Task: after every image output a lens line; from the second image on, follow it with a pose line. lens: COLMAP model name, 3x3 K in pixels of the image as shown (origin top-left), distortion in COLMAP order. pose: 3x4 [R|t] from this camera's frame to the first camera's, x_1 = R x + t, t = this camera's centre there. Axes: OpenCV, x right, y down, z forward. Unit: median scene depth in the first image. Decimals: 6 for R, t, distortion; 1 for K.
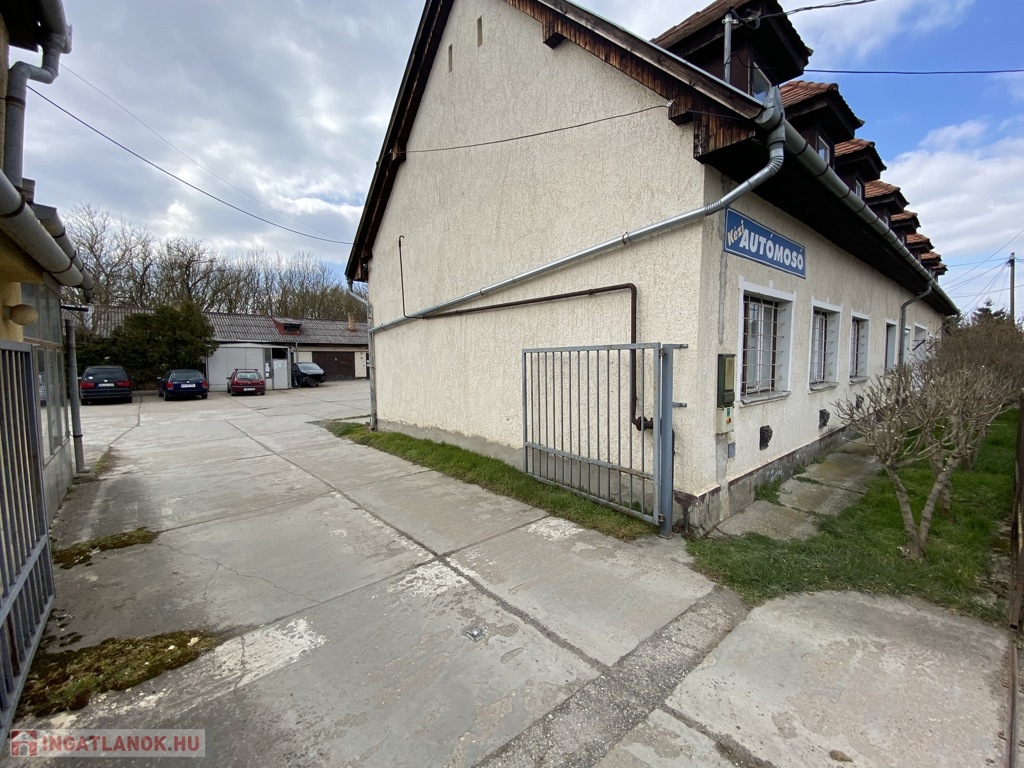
lens RADIAL K [[411.1, 0, 508.6], [0, 411.1, 387.6], [0, 0, 1]] dist [0.021486, -0.020866]
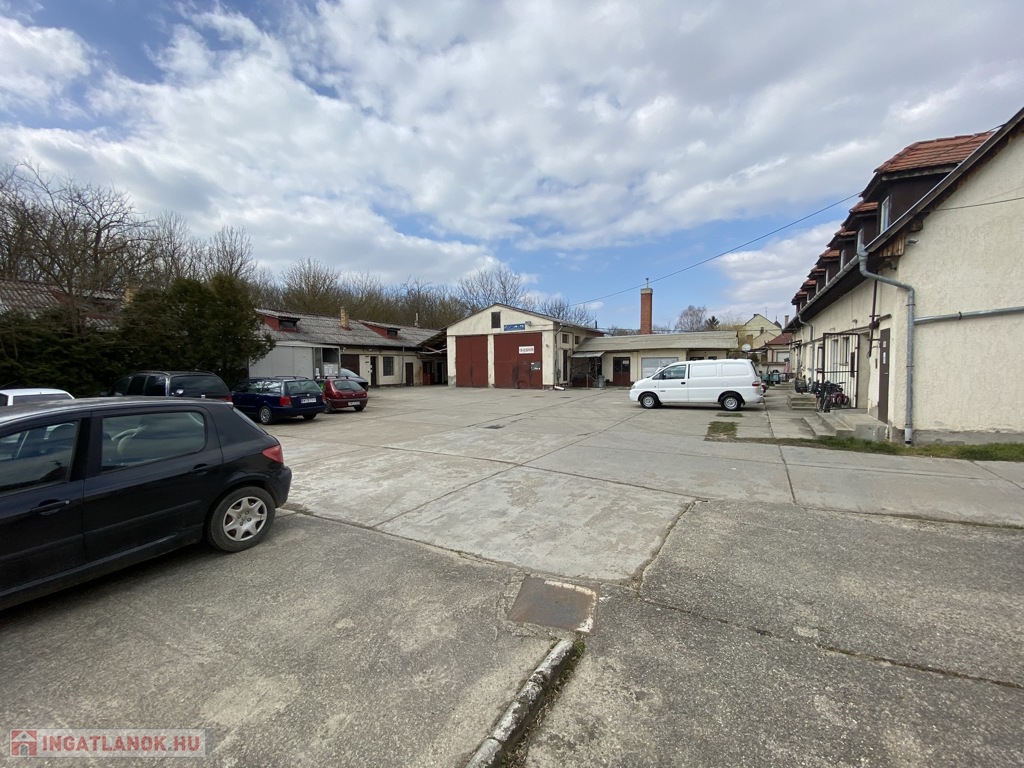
lens RADIAL K [[411.5, 0, 509.6], [0, 411.5, 382.9], [0, 0, 1]] dist [0.028747, -0.021725]
pose [[0.943985, -0.017090, 0.329545, -2.228317], [0.026276, 0.999380, -0.023441, -0.027601], [-0.328940, 0.030787, 0.943849, 0.815518]]
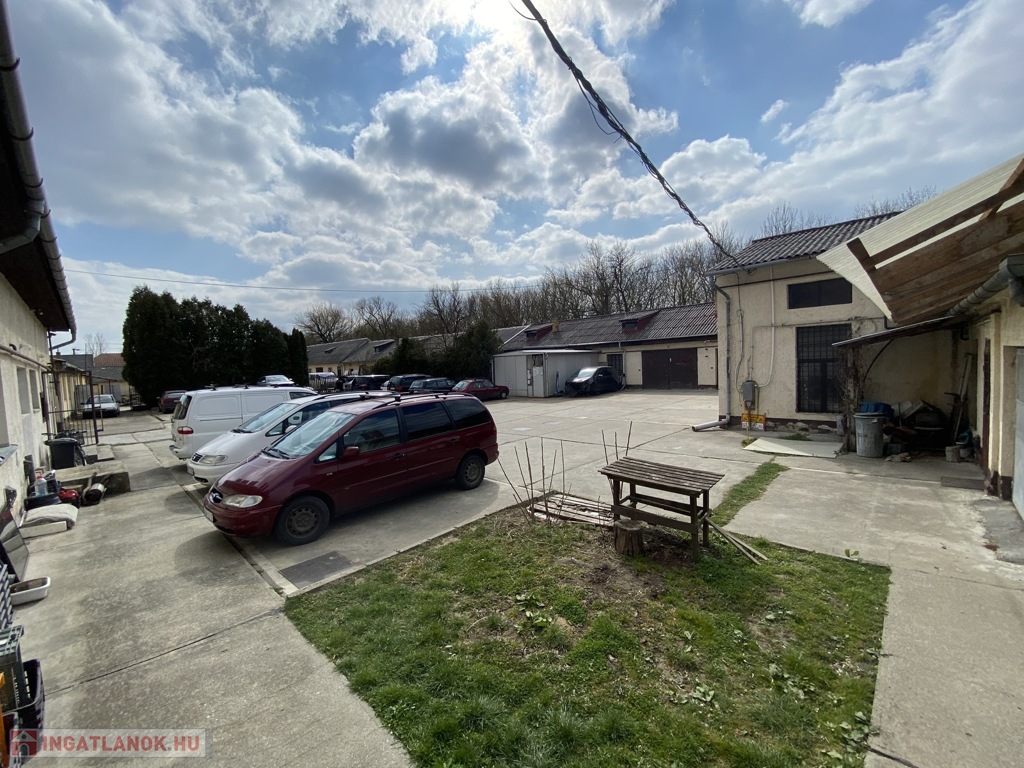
lens RADIAL K [[412.6, 0, 507.4], [0, 412.6, 383.8], [0, 0, 1]] dist [0.011418, -0.016869]
pose [[0.084186, 0.052547, -0.995064, 1.721096], [-0.024470, 0.998416, 0.050654, -0.332766], [0.996150, 0.020085, 0.085338, 3.840520]]
